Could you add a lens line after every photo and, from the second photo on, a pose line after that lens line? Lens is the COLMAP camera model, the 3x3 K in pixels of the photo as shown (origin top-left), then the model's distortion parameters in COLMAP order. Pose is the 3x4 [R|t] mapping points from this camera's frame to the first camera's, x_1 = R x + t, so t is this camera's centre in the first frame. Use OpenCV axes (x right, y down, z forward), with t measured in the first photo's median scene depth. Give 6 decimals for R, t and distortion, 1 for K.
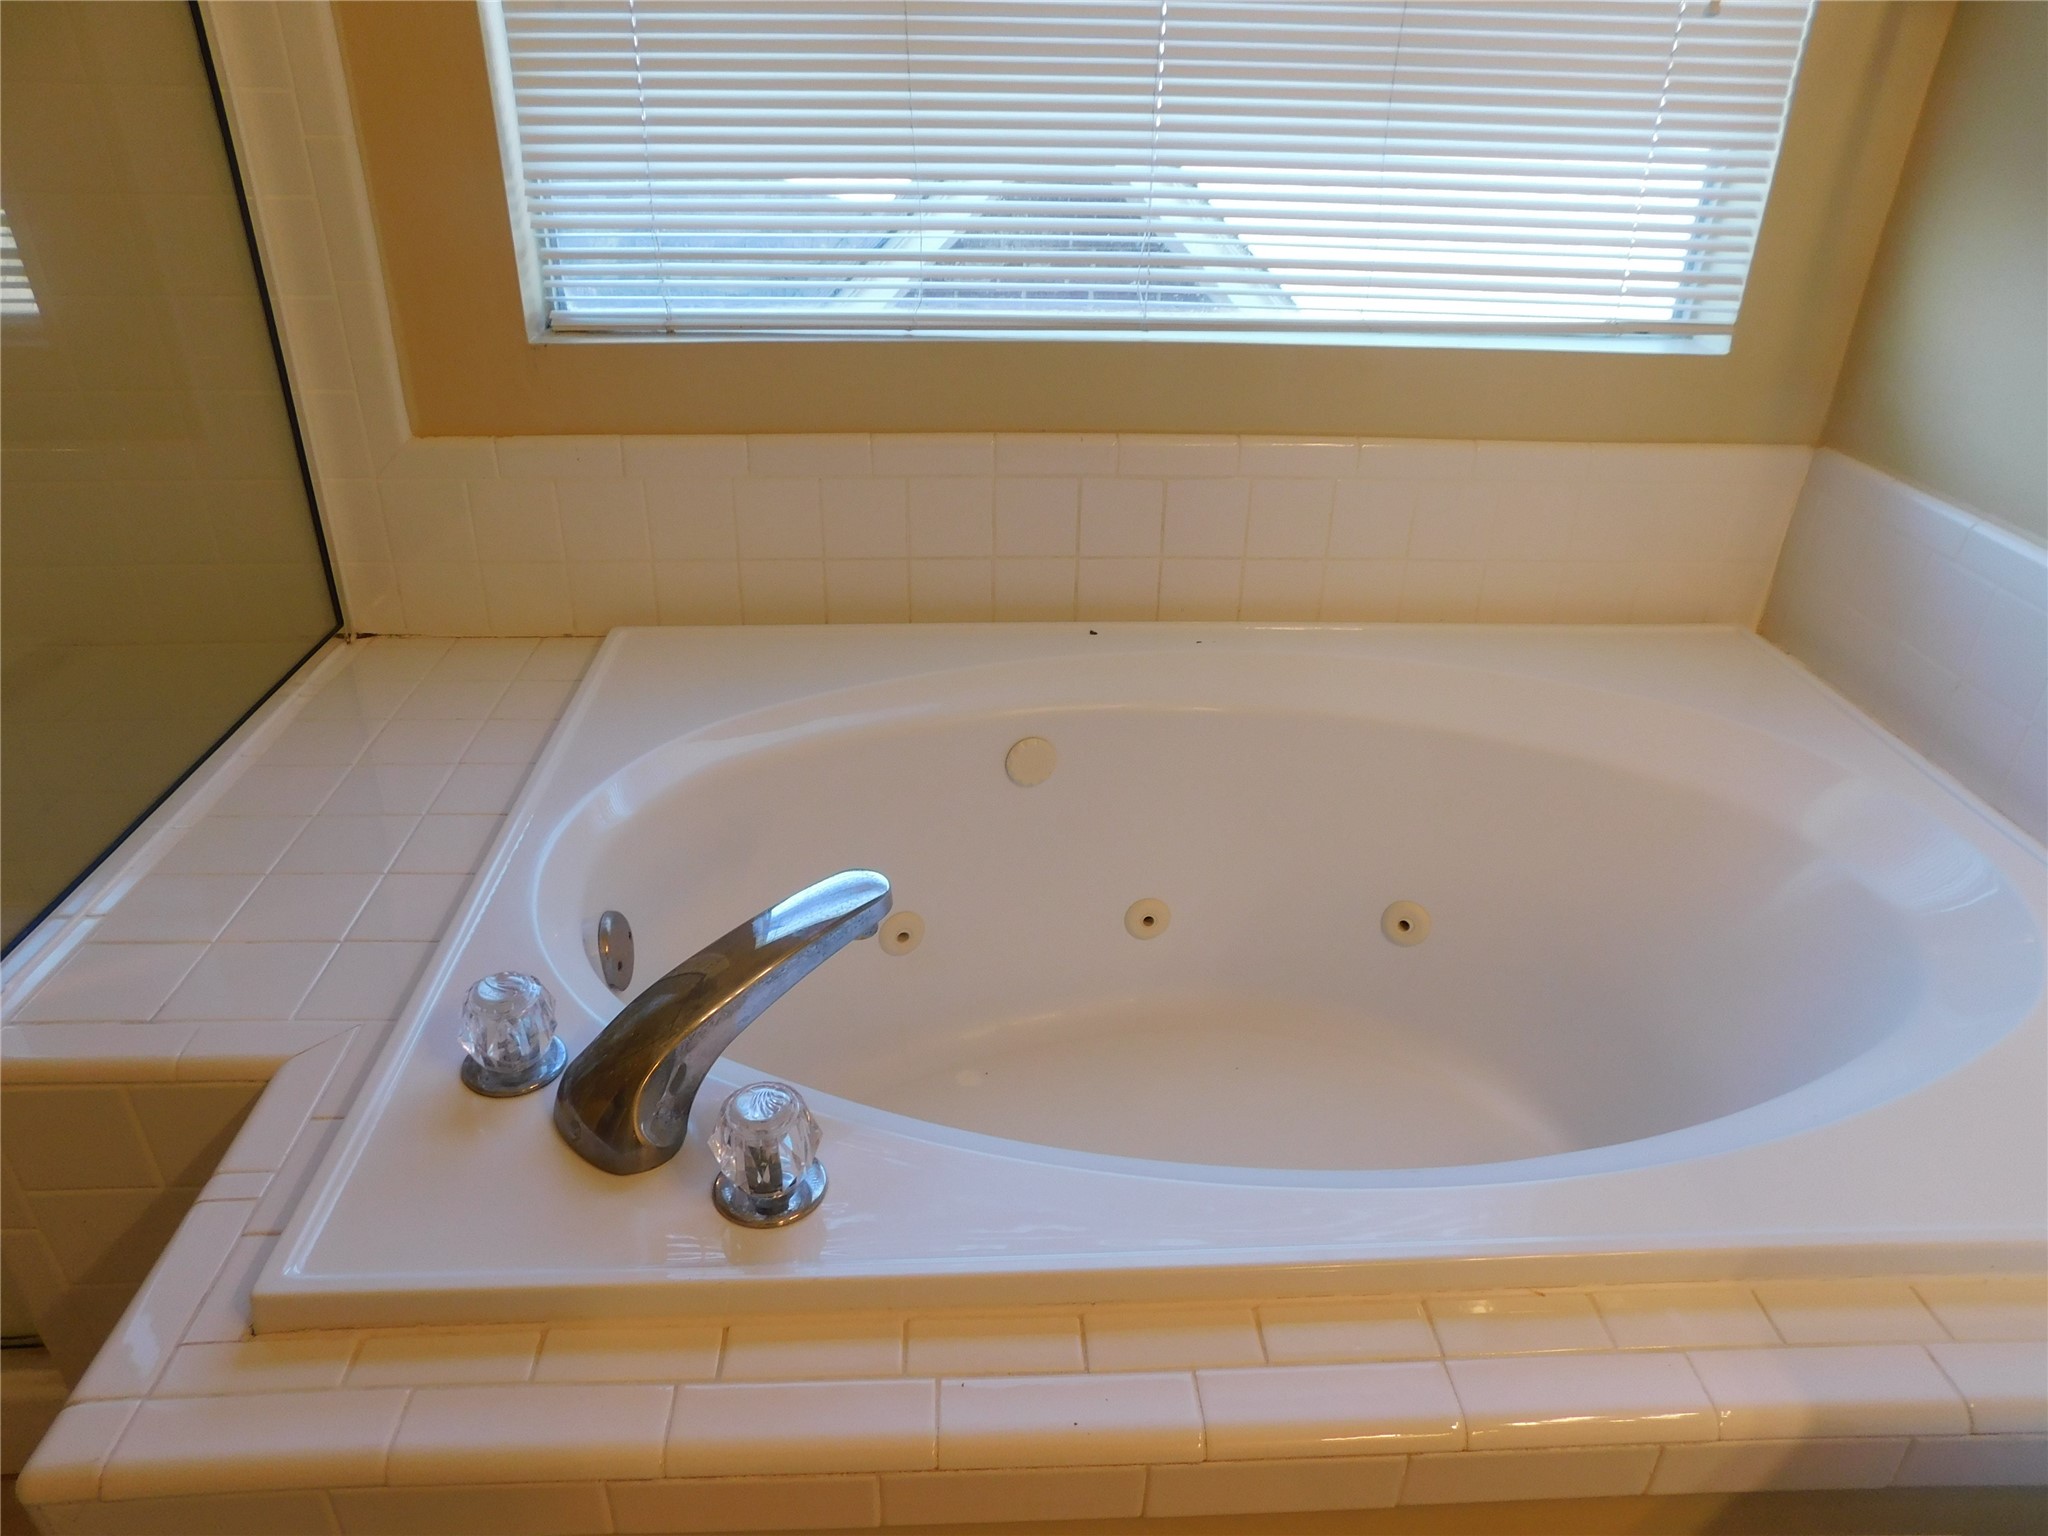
lens RADIAL K [[1354.2, 0, 1012.5], [0, 1354.2, 738.6], [0, 0, 1]] dist [-0.059167, 0.052519]
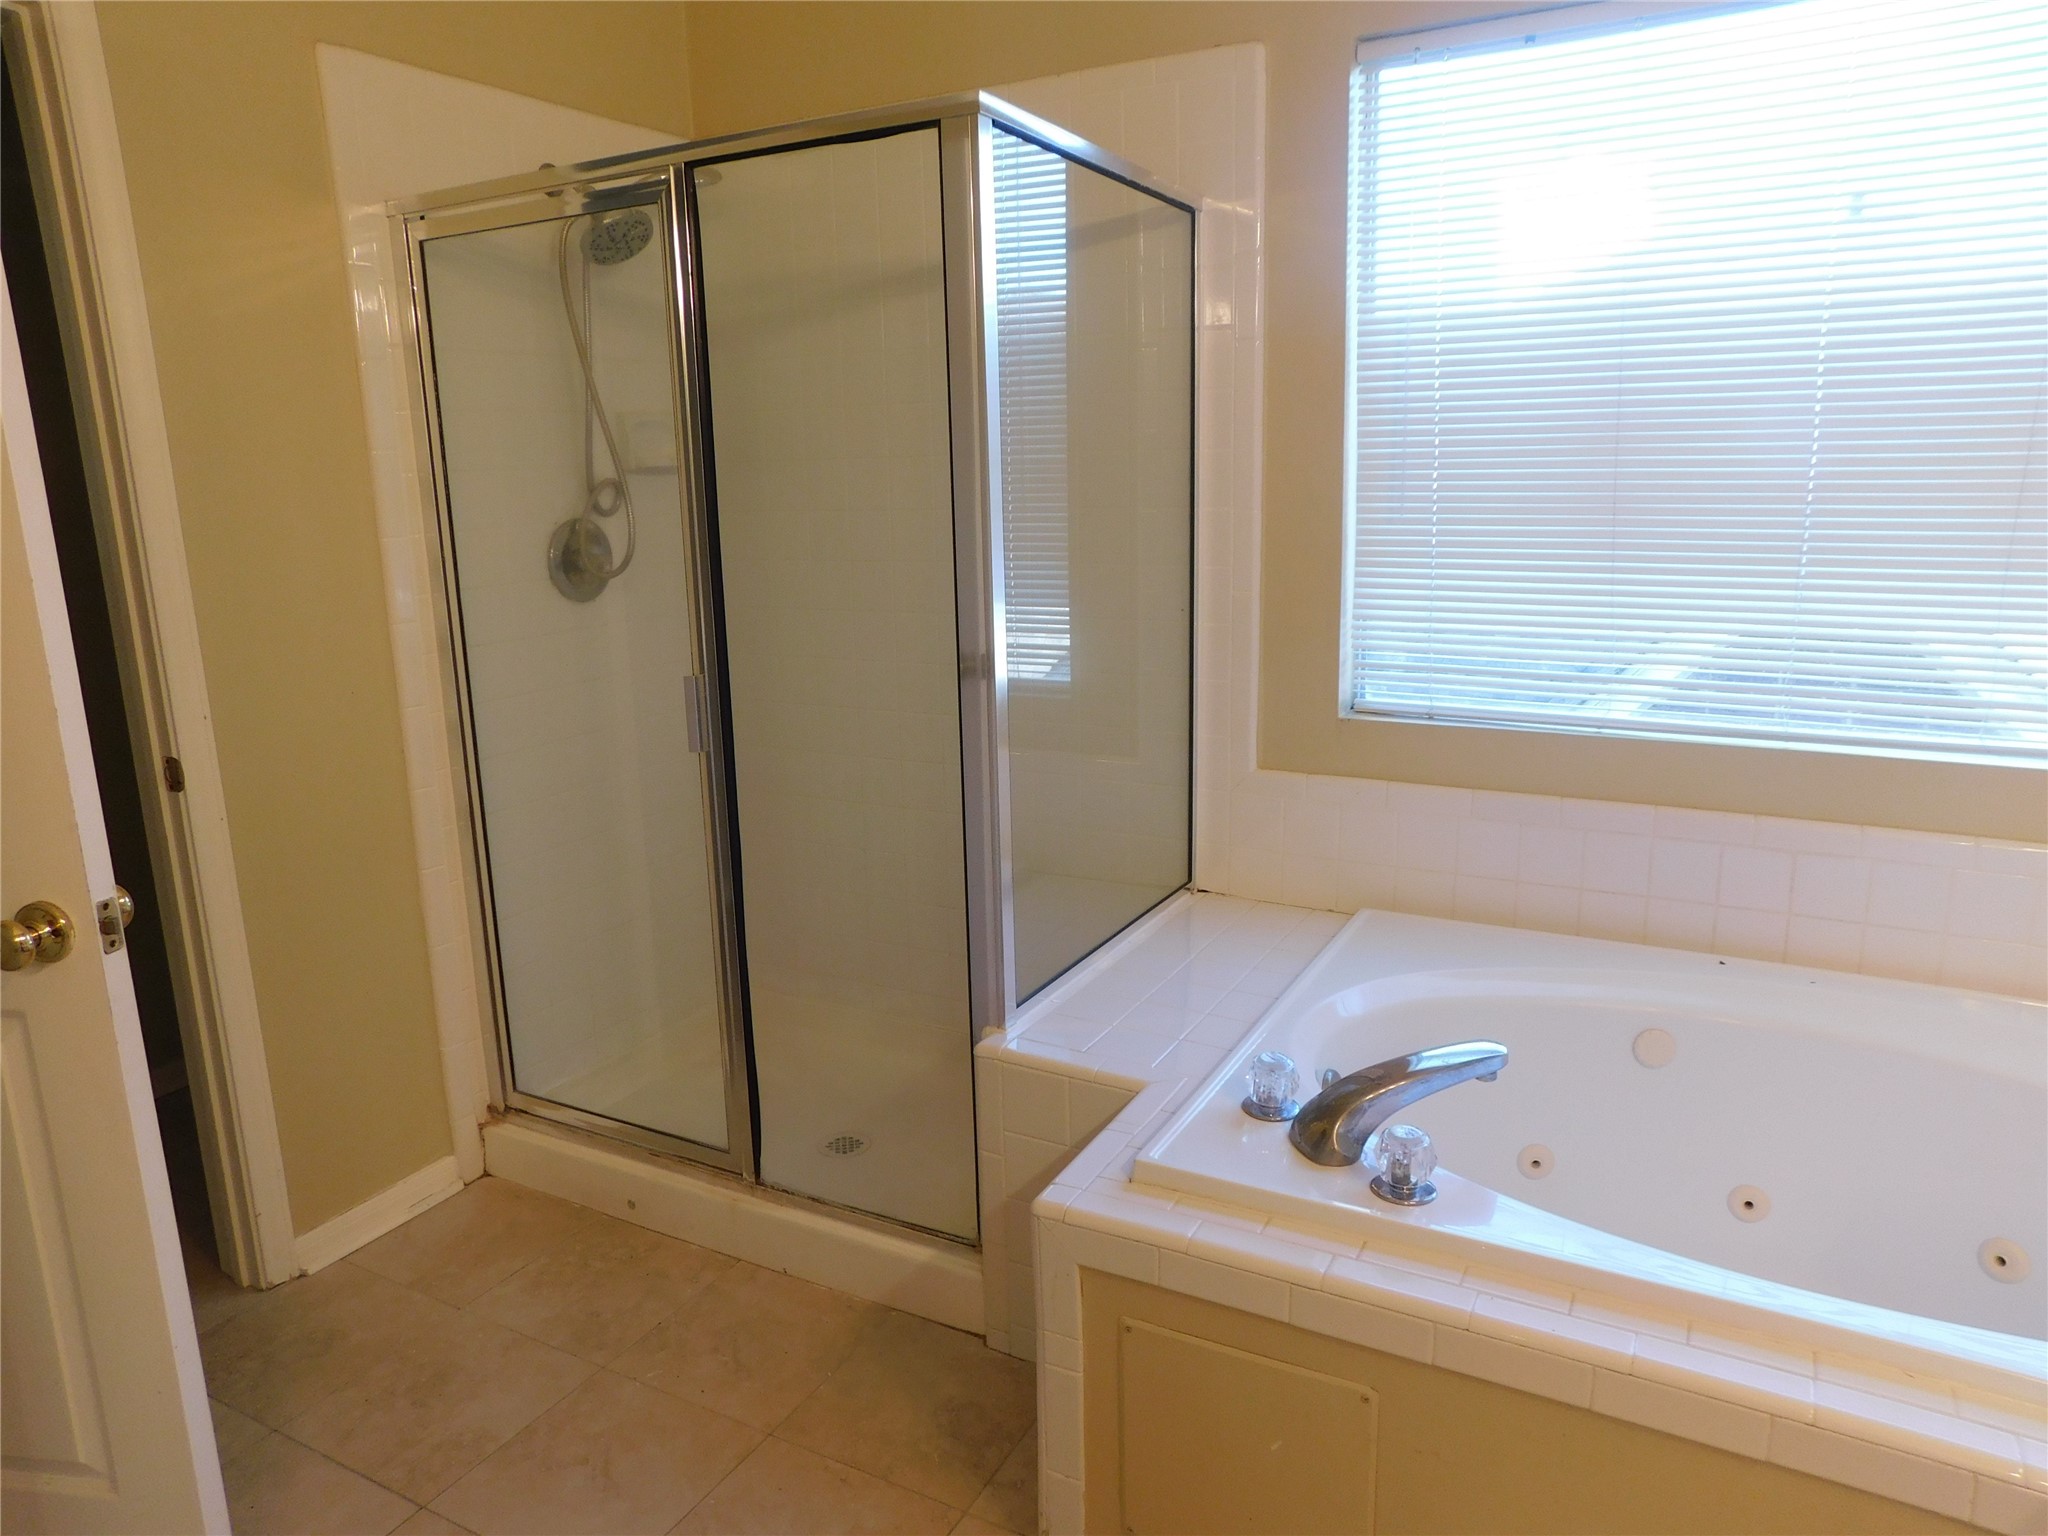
lens RADIAL K [[1354.2, 0, 1065.6], [0, 1354.2, 775.5], [0, 0, 1]] dist [-0.059167, 0.052519]
pose [[0.868593, 0.085873, -0.488029, 0.133945], [-0.207157, 0.957605, -0.200198, 0.147416], [0.450148, 0.274989, 0.849558, -0.451466]]
